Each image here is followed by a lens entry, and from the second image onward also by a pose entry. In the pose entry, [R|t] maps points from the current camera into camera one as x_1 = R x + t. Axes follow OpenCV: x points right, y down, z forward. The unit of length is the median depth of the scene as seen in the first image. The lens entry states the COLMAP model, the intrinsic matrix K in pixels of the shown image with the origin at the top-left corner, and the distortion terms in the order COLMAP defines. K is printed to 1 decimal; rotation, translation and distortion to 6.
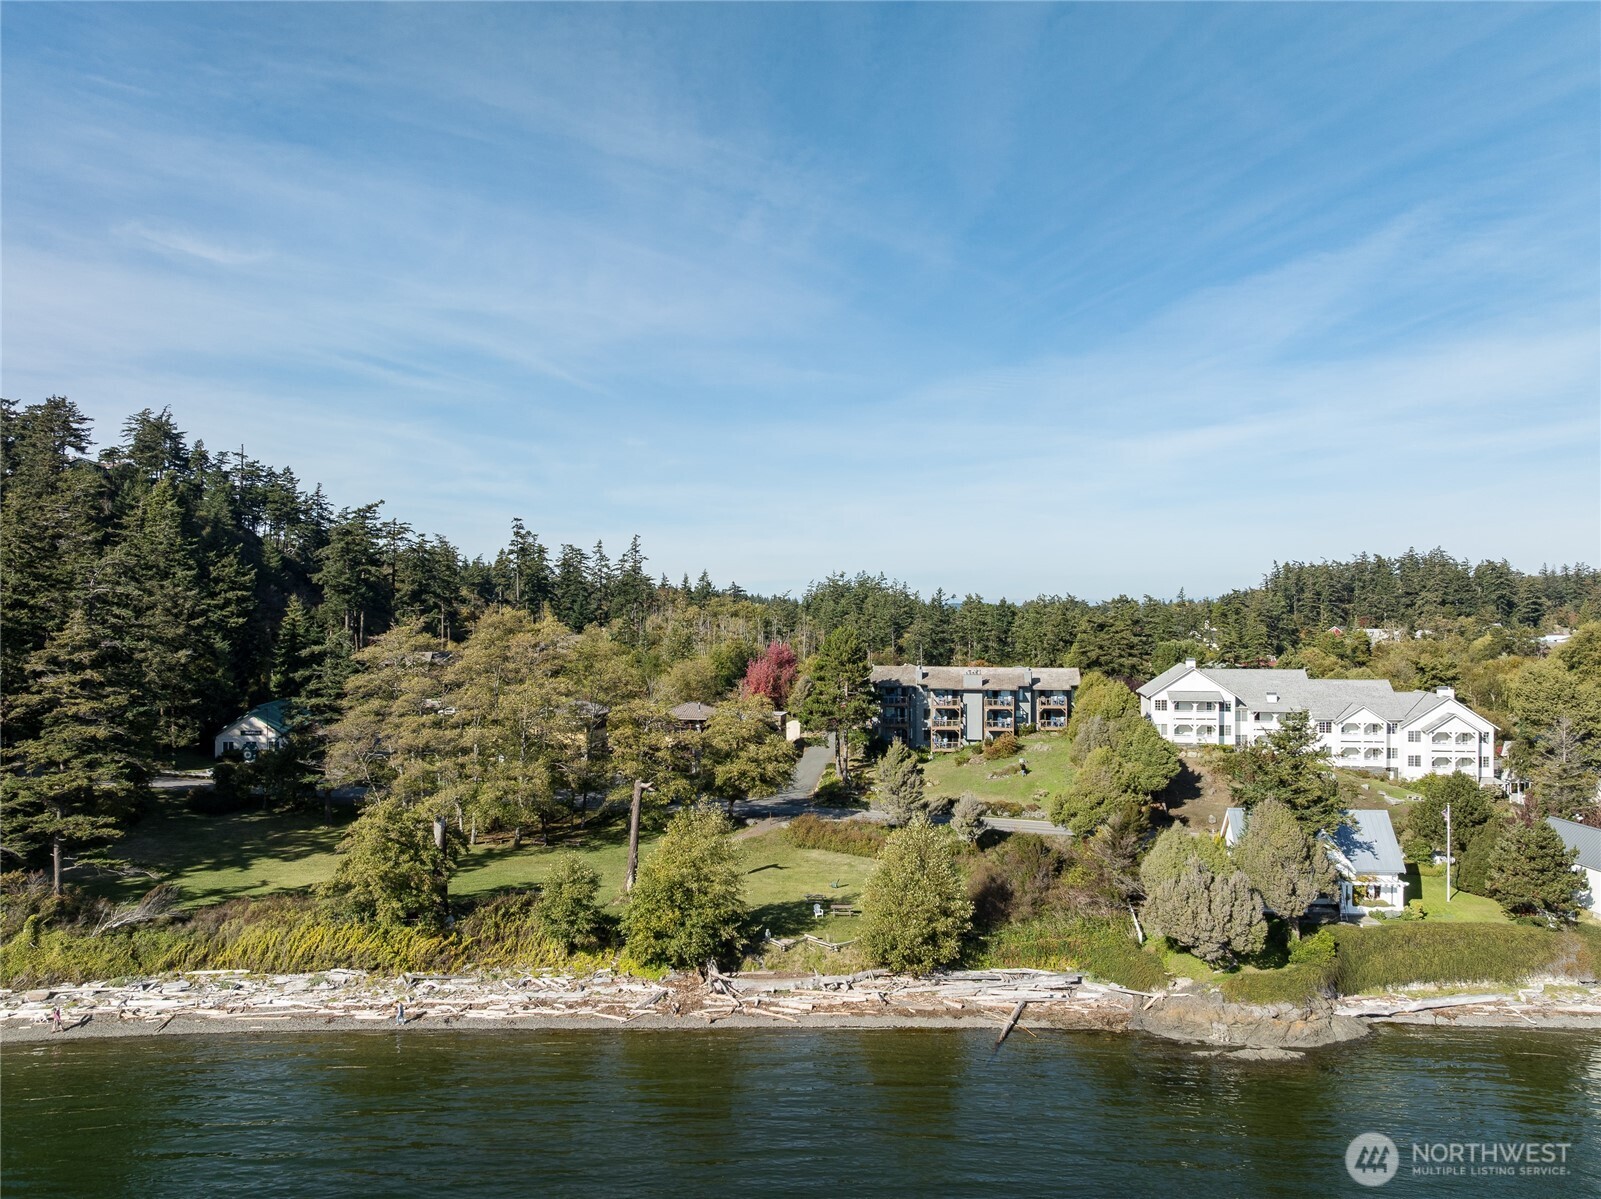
lens RADIAL K [[1149.9, 0, 805.5], [0, 1149.9, 596.8], [0, 0, 1]] dist [-0.093165, 0.078827]
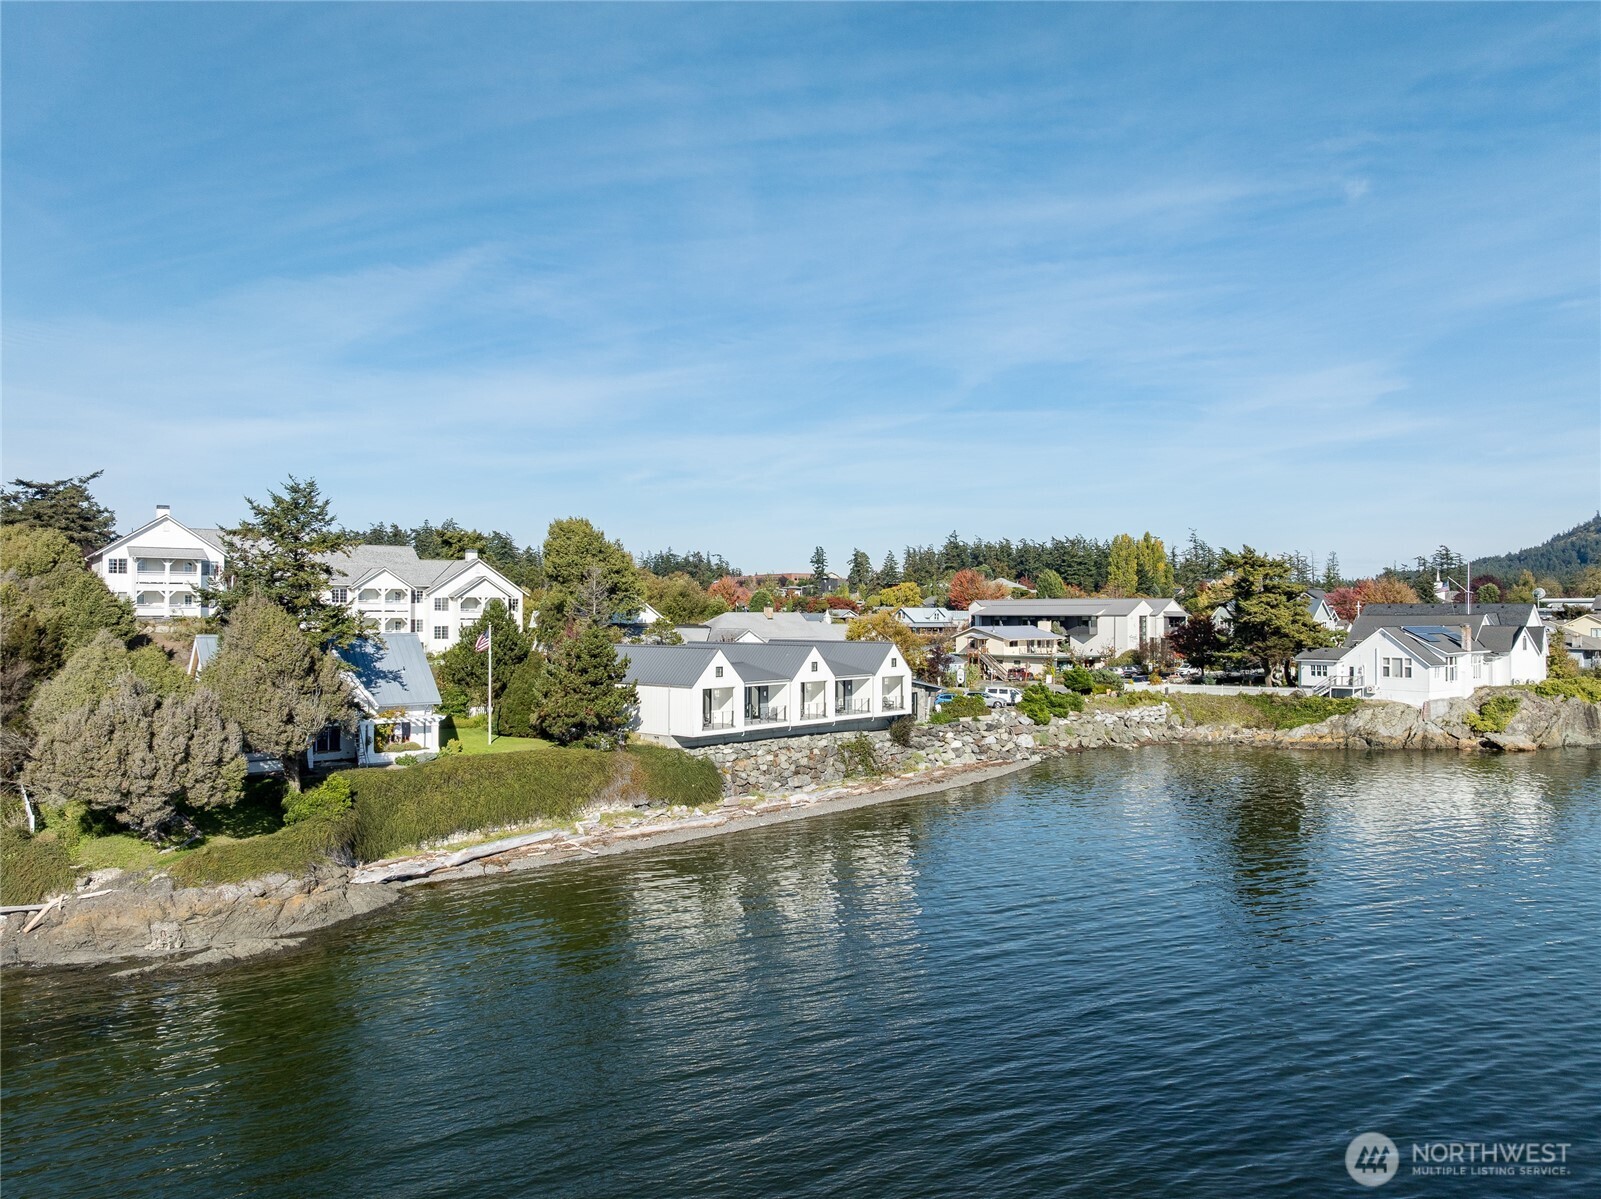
lens RADIAL K [[1149.9, 0, 805.5], [0, 1149.9, 596.8], [0, 0, 1]] dist [-0.093165, 0.078827]
pose [[0.684233, 0.009455, 0.729203, 0.151516], [-0.011697, 0.999930, -0.001989, 0.186883], [-0.729170, -0.007168, 0.684295, 0.317808]]
